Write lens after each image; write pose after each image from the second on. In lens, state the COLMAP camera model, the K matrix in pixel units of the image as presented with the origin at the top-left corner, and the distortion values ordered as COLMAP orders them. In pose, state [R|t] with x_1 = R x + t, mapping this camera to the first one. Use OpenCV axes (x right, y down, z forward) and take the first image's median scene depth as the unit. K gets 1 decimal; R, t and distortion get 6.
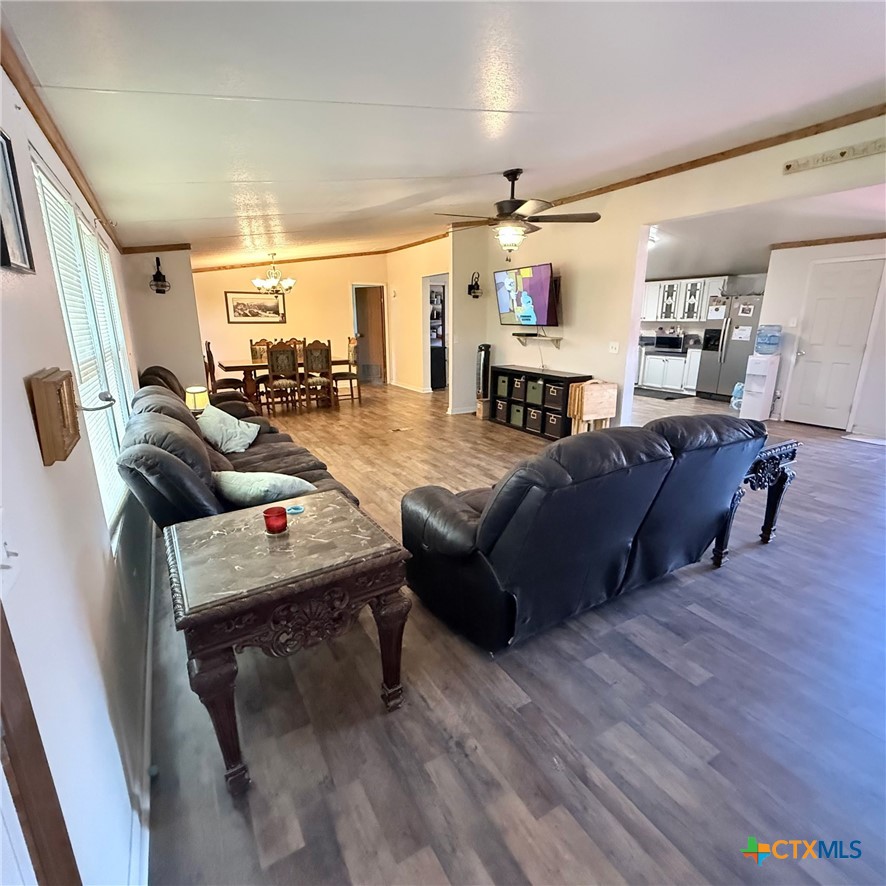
lens RADIAL K [[470.9, 0, 440.5], [0, 470.9, 444.5], [0, 0, 1]] dist [-0.001920, 0.000737]
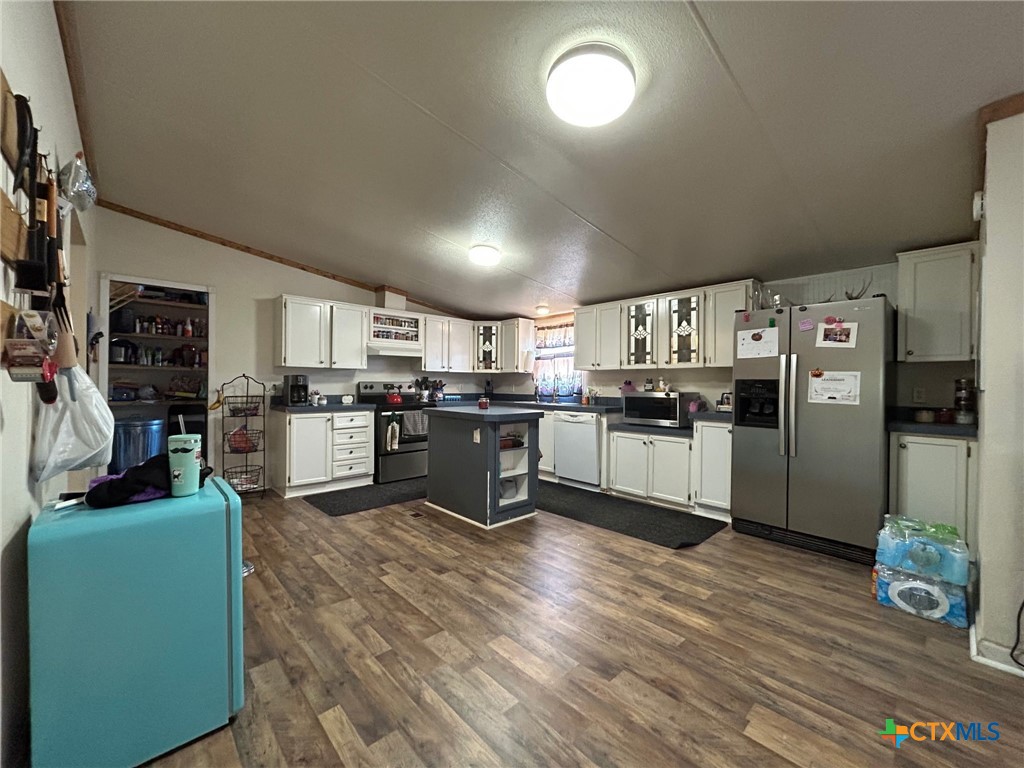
lens RADIAL K [[410.9, 0, 512.0], [0, 410.9, 384.0], [0, 0, 1]] dist [-0.001687, 0.000261]
pose [[0.974361, 0.010542, 0.224741, 0.253793], [0.048199, 0.965930, -0.254275, -0.144824], [-0.219765, 0.258588, 0.940657, 0.648703]]
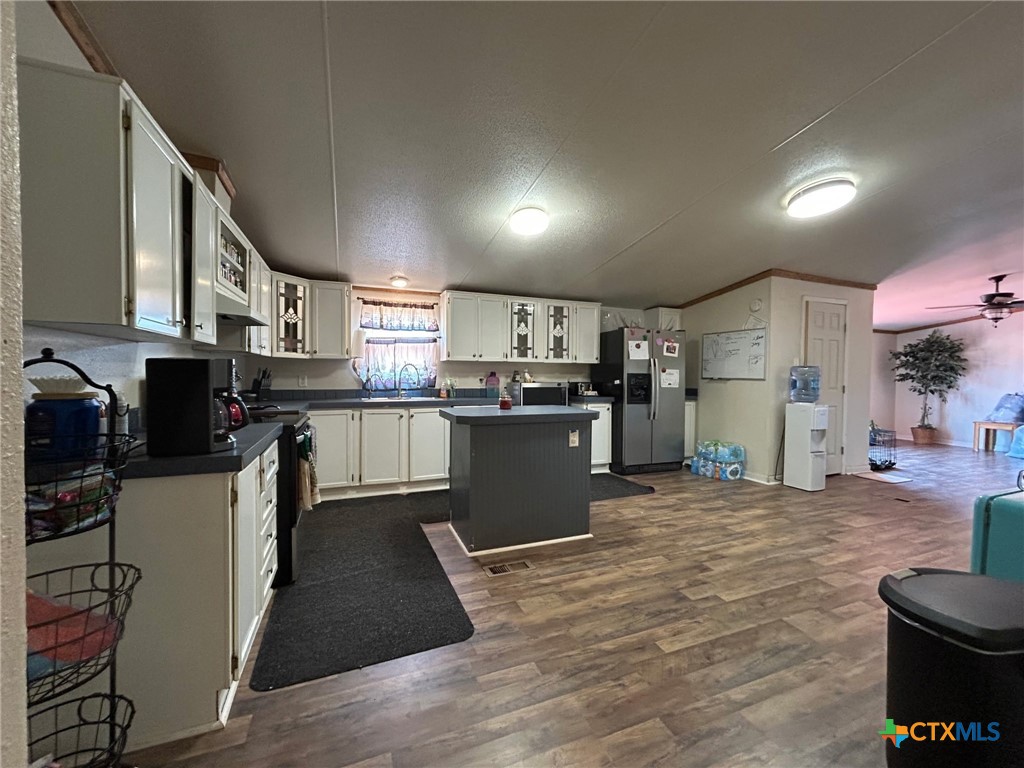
lens RADIAL K [[410.9, 0, 512.0], [0, 410.9, 384.0], [0, 0, 1]] dist [-0.001687, 0.000261]
pose [[0.143318, -0.019228, 0.989490, -0.039699], [0.248753, 0.968414, -0.017211, -0.250902], [-0.957905, 0.248606, 0.143574, 1.033929]]
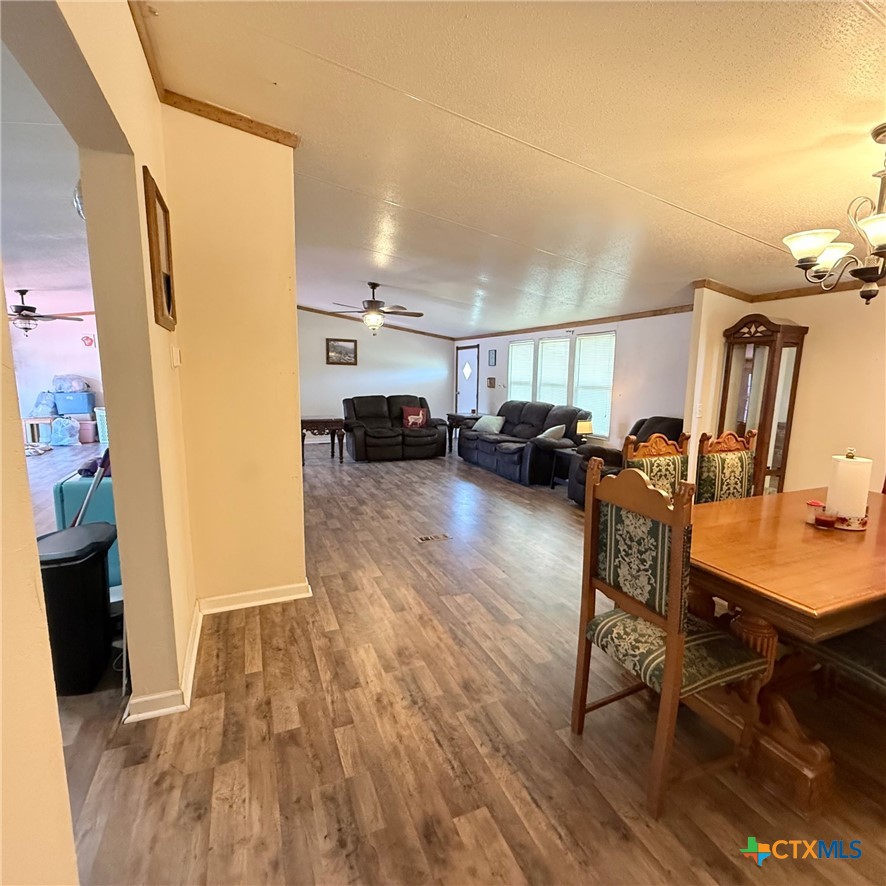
lens RADIAL K [[470.9, 0, 440.5], [0, 470.9, 444.5], [0, 0, 1]] dist [-0.001920, 0.000737]
pose [[-0.992047, -0.028863, 0.122517, -0.122905], [0.023182, 0.914810, 0.403219, -0.298411], [-0.123718, 0.402852, -0.906865, 1.115104]]
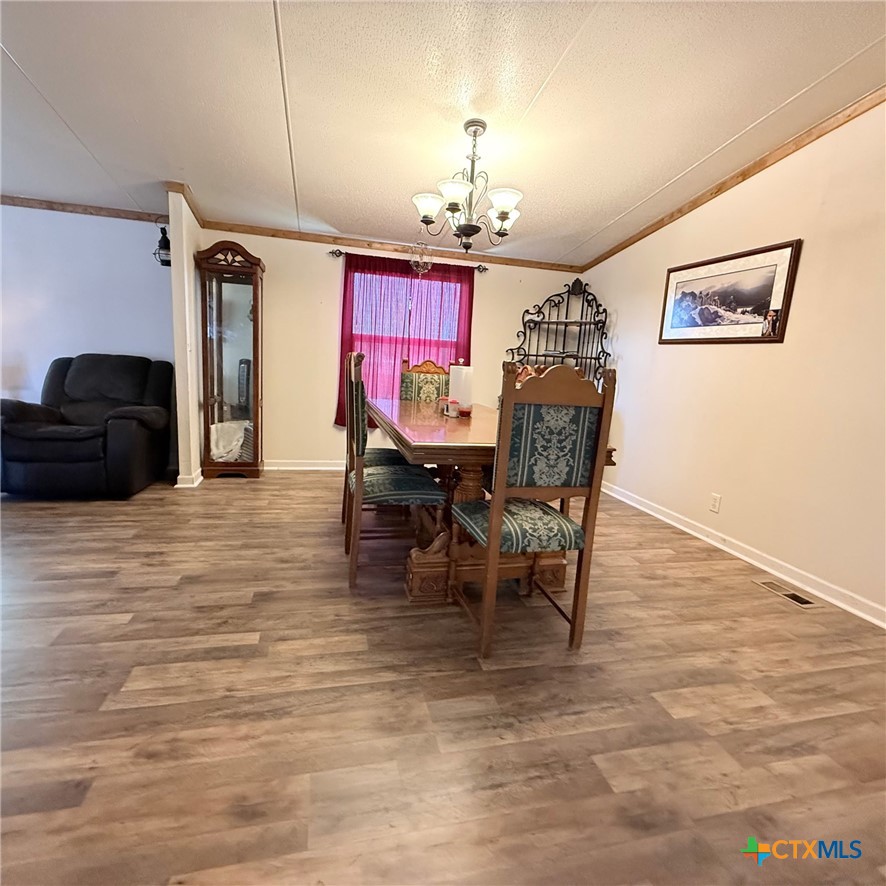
lens RADIAL K [[467.1, 0, 443.8], [0, 467.1, 445.8], [0, 0, 1]] dist [-0.003237, -0.000333]
pose [[-0.268718, 0.158586, -0.950074, 0.025539], [-0.313033, 0.918435, 0.241843, -0.215721], [0.910934, 0.362392, -0.197158, 0.951264]]
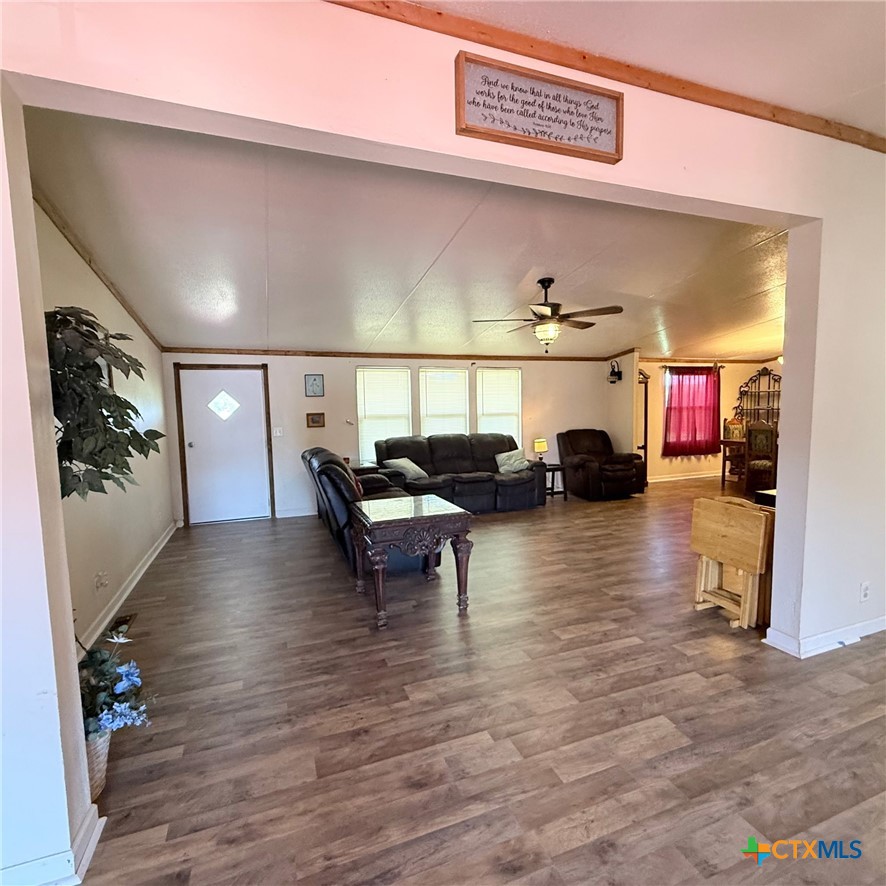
lens RADIAL K [[467.1, 0, 443.8], [0, 467.1, 445.8], [0, 0, 1]] dist [-0.003237, -0.000333]
pose [[-0.163729, 0.097458, -0.981680, 0.573389], [-0.241217, 0.960947, 0.135631, -0.114636], [0.956560, 0.259005, -0.133826, 0.418999]]
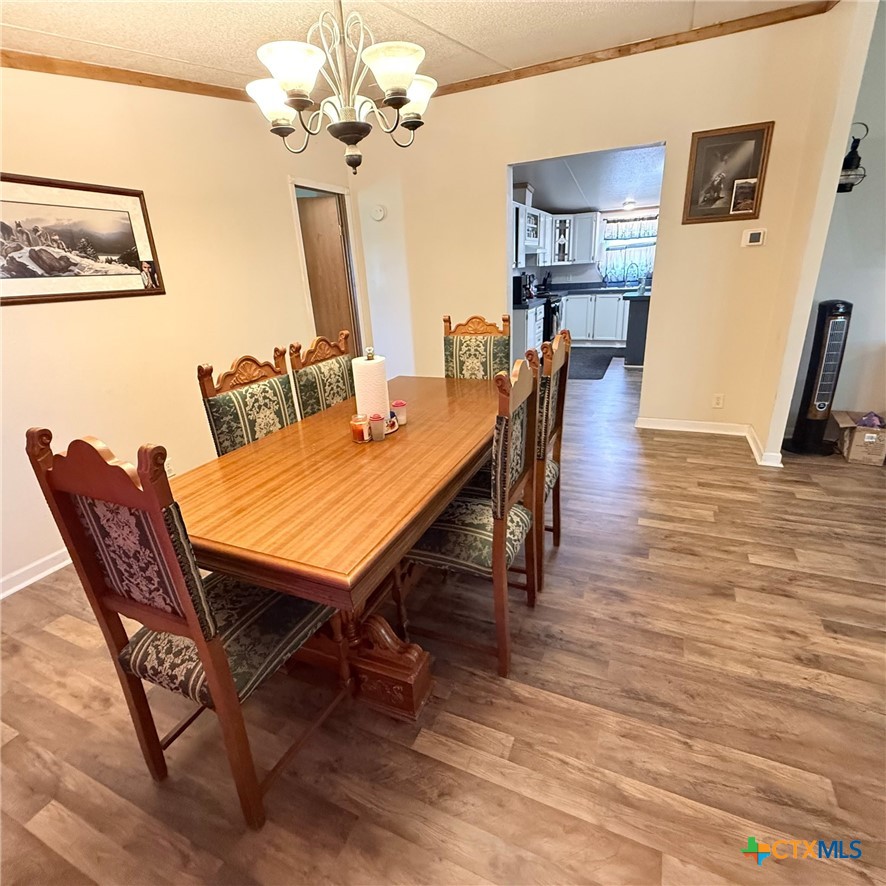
lens RADIAL K [[467.1, 0, 443.8], [0, 467.1, 445.8], [0, 0, 1]] dist [-0.003237, -0.000333]
pose [[0.810389, -0.244922, 0.532243, -0.395044], [0.201535, 0.969526, 0.139292, -0.175456], [-0.550140, -0.005615, 0.835054, 0.678598]]
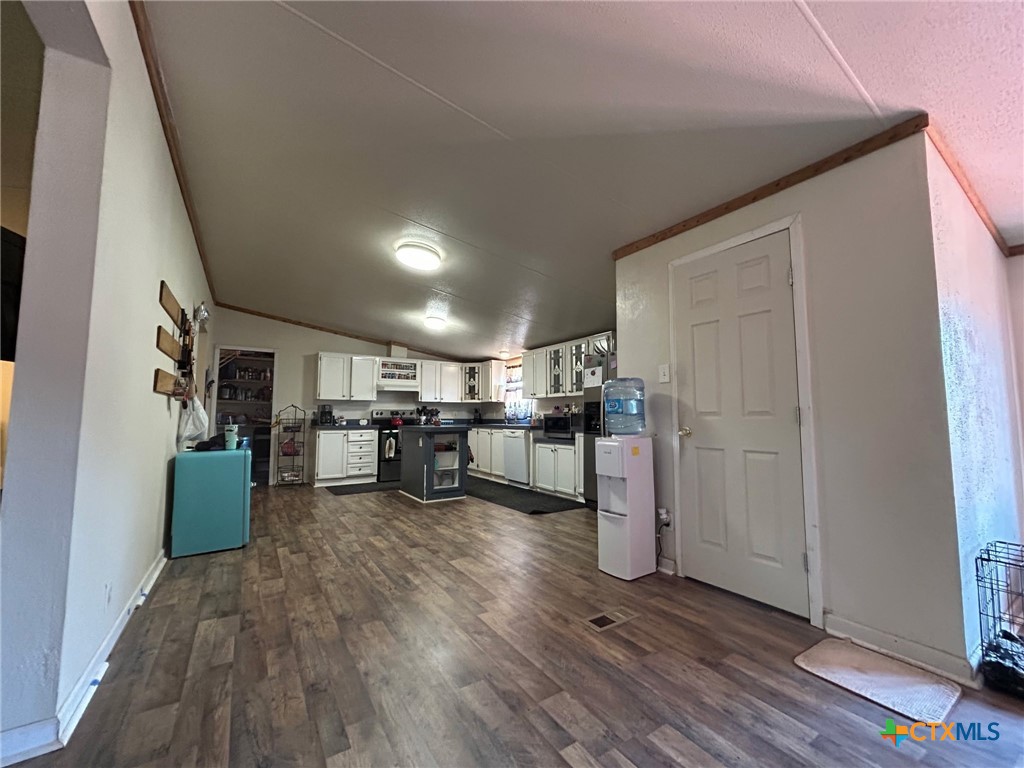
lens RADIAL K [[410.9, 0, 512.0], [0, 410.9, 384.0], [0, 0, 1]] dist [-0.001687, 0.000261]
pose [[0.998690, 0.006298, 0.050787, 0.415004], [0.011249, 0.941112, -0.337907, -0.072379], [-0.049924, 0.338035, 0.939808, 0.435460]]
